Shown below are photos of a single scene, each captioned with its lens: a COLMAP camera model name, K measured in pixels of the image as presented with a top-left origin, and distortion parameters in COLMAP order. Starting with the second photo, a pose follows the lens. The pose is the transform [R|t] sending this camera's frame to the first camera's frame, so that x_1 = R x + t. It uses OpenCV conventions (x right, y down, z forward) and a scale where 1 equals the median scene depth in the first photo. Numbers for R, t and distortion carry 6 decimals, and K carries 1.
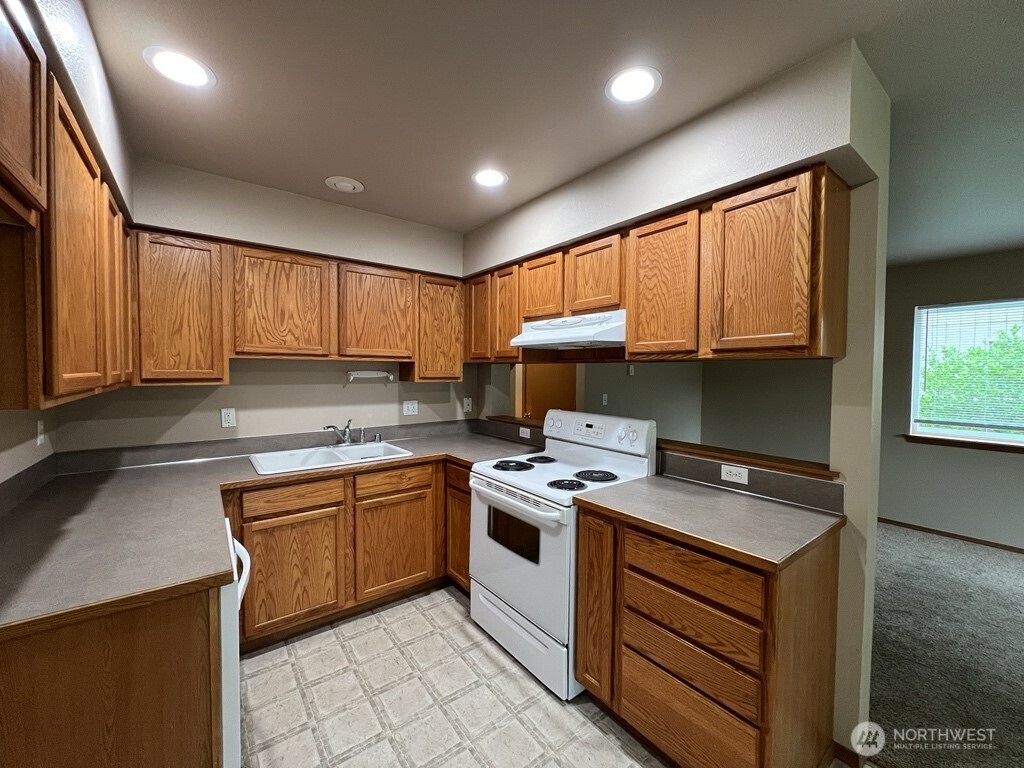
lens RADIAL K [[410.8, 0, 511.9], [0, 410.8, 380.5], [0, 0, 1]] dist [-0.000543, -0.000169]
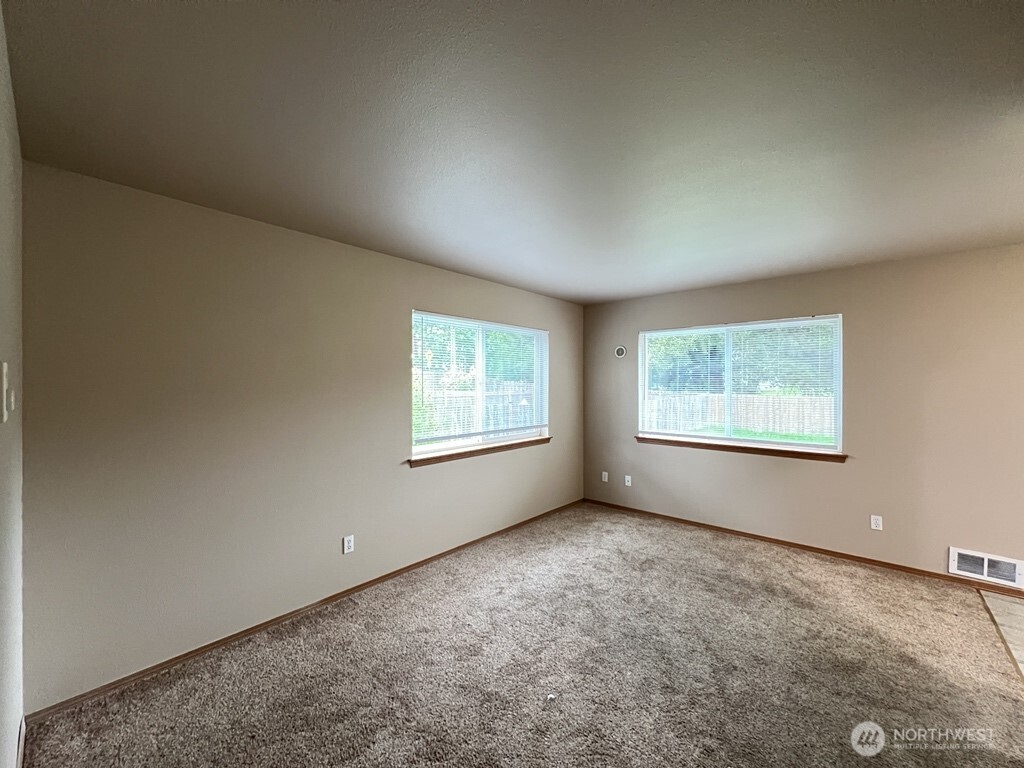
lens RADIAL K [[410.8, 0, 511.8], [0, 410.8, 382.6], [0, 0, 1]] dist [-0.000543, -0.000169]
pose [[-0.192718, -0.006705, 0.981231, 0.117048], [0.024375, 0.999635, 0.011618, -0.037554], [-0.980951, 0.026157, -0.192484, 1.176546]]
